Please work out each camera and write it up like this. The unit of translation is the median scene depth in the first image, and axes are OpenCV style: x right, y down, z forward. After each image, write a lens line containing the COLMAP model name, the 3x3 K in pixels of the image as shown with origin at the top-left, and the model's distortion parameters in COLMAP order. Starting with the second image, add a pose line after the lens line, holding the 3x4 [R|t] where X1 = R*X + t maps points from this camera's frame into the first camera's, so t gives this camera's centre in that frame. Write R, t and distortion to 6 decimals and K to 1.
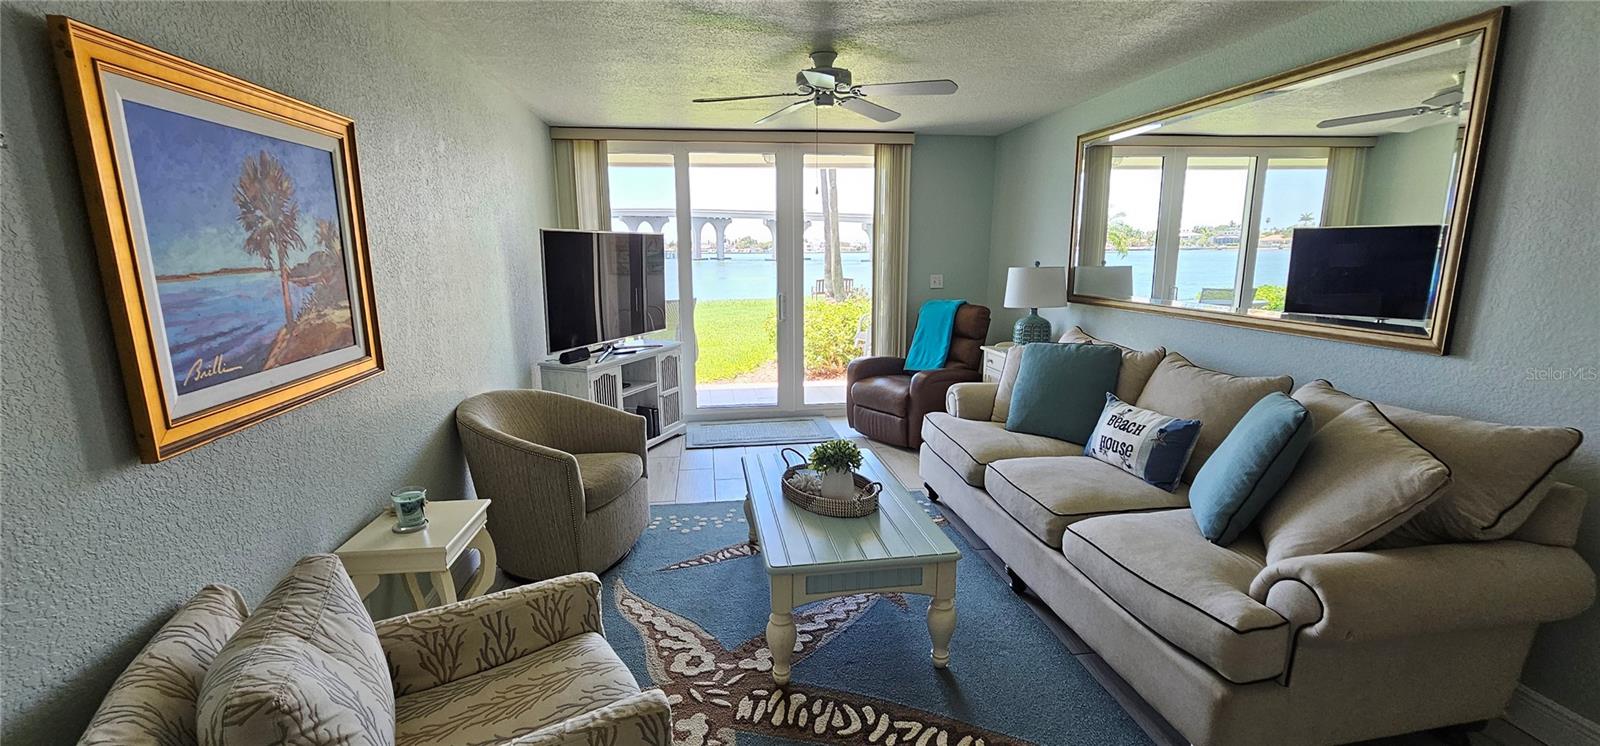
lens RADIAL K [[656.8, 0, 798.3], [0, 656.8, 379.7], [0, 0, 1]] dist [0.002423, -0.000423]
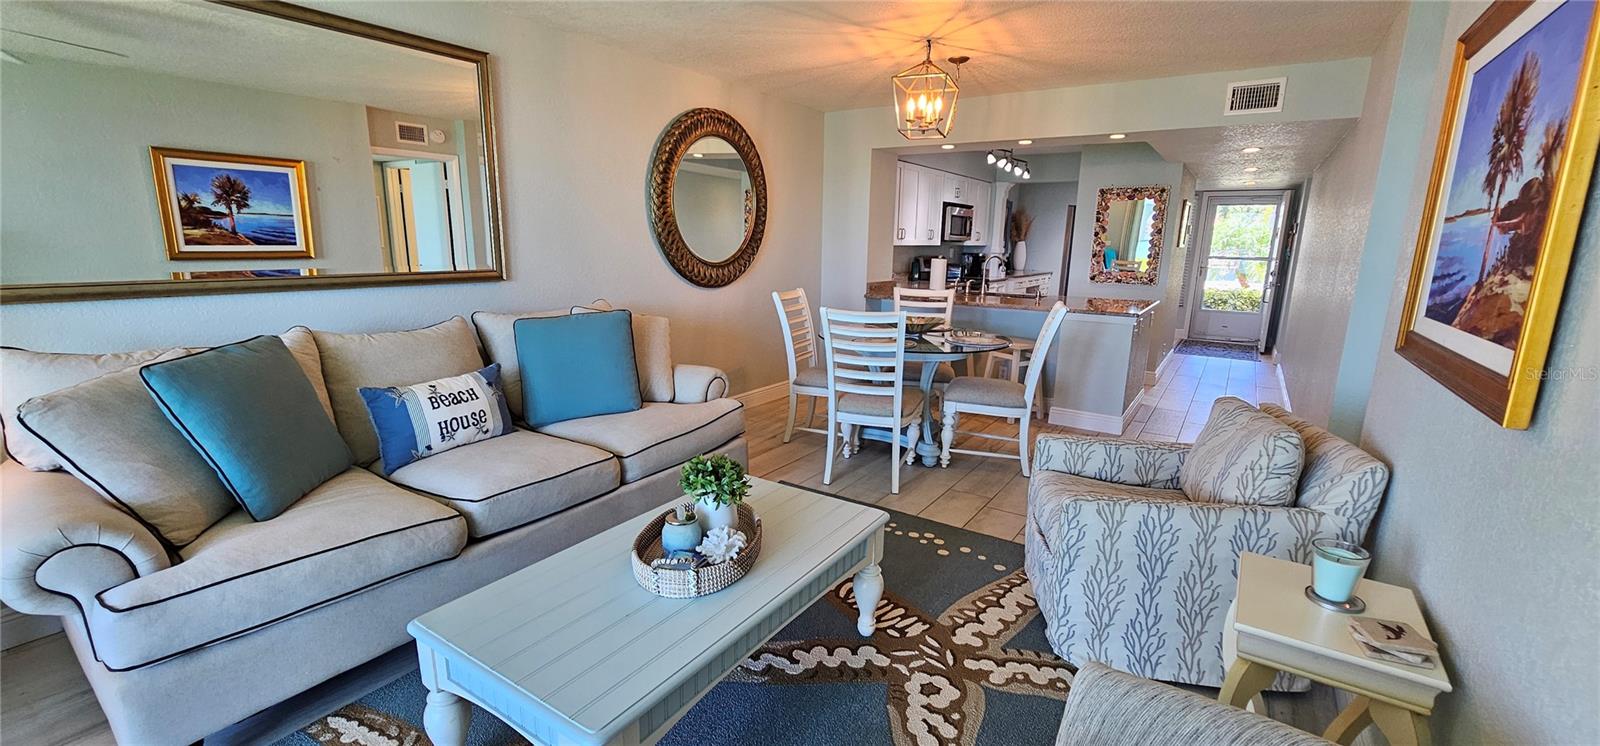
lens RADIAL K [[656.8, 0, 798.3], [0, 656.8, 379.7], [0, 0, 1]] dist [0.002423, -0.000423]
pose [[-0.743009, -0.148179, 0.652672, -0.400137], [0.118886, 0.930454, 0.346586, -0.193116], [-0.658638, 0.335110, -0.673719, 1.181630]]
